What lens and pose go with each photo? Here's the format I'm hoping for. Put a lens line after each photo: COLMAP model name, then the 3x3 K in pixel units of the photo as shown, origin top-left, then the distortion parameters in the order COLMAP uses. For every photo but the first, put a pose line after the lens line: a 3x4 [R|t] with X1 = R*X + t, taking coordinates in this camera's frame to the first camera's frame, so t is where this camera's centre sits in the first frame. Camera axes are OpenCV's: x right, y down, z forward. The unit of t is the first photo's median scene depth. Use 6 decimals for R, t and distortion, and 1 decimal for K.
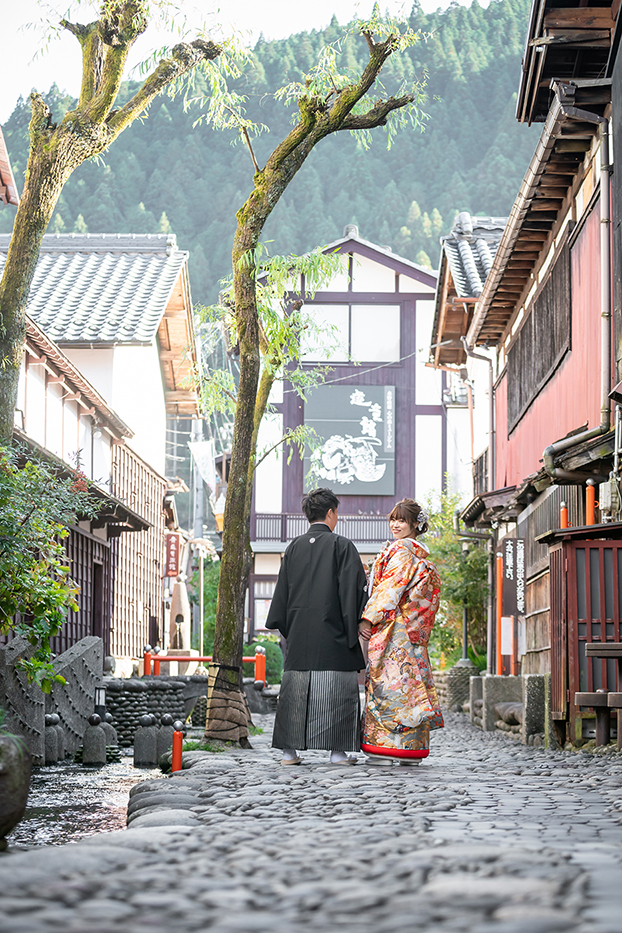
lens RADIAL K [[2009.9, 0, 311.0], [0, 2009.9, 466.5], [0, 0, 1]] dist [-0.118449, -0.050684]
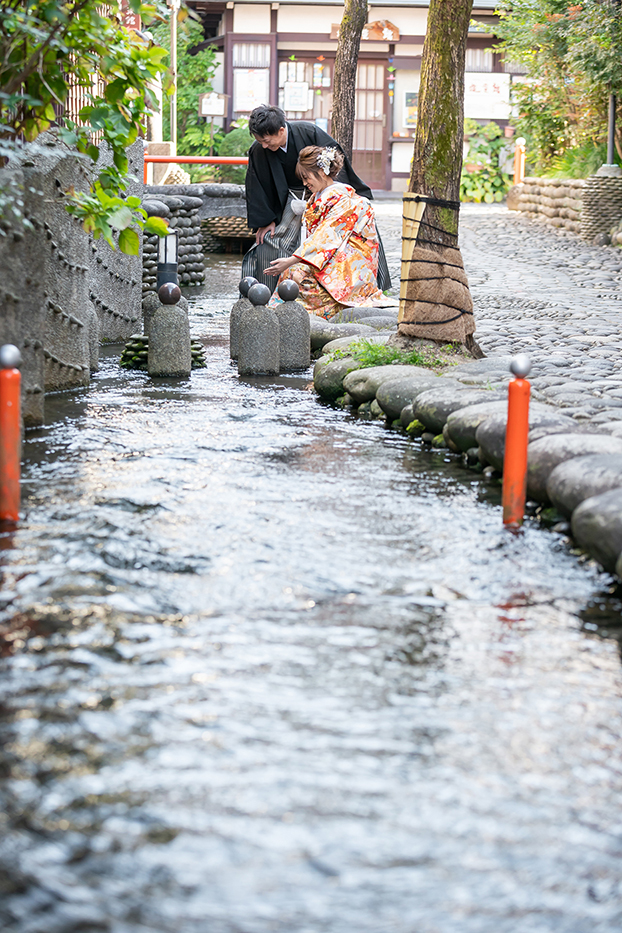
lens RADIAL K [[2293.9, 0, 311.0], [0, 2293.9, 466.5], [0, 0, 1]] dist [-0.039983, -0.071839]
pose [[0.998207, 0.002685, 0.059789, -0.078571], [-0.016719, 0.971734, 0.235486, 0.018464], [-0.057467, -0.236063, 0.970037, 0.282878]]
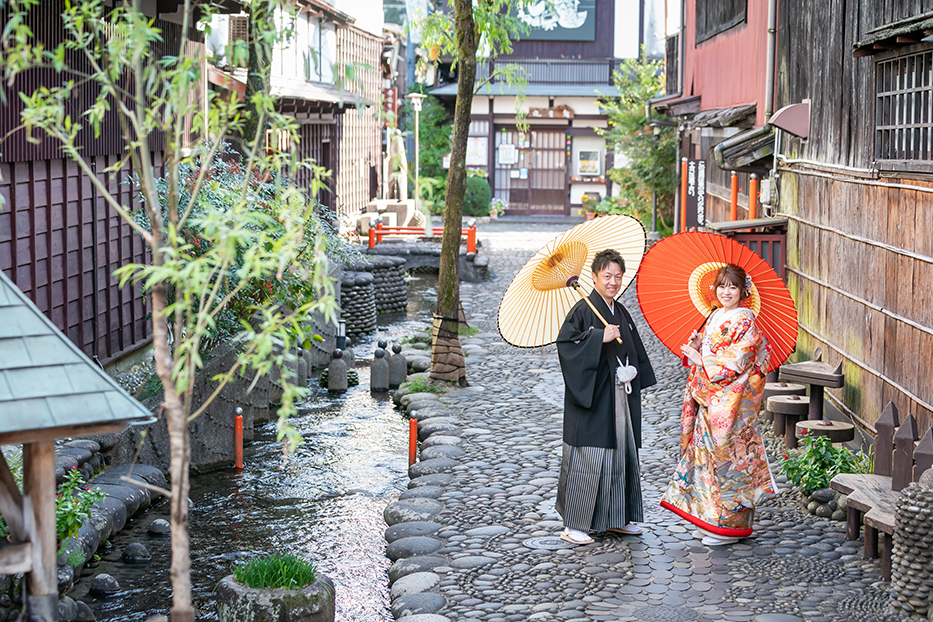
lens RADIAL K [[2009.9, 0, 466.5], [0, 2009.9, 311.0], [0, 0, 1]] dist [-0.118449, -0.050684]
pose [[0.999714, 0.005694, -0.023231, -0.002123], [-0.000701, 0.977808, 0.209504, -0.111065], [0.023908, -0.209427, 0.977532, -0.125586]]
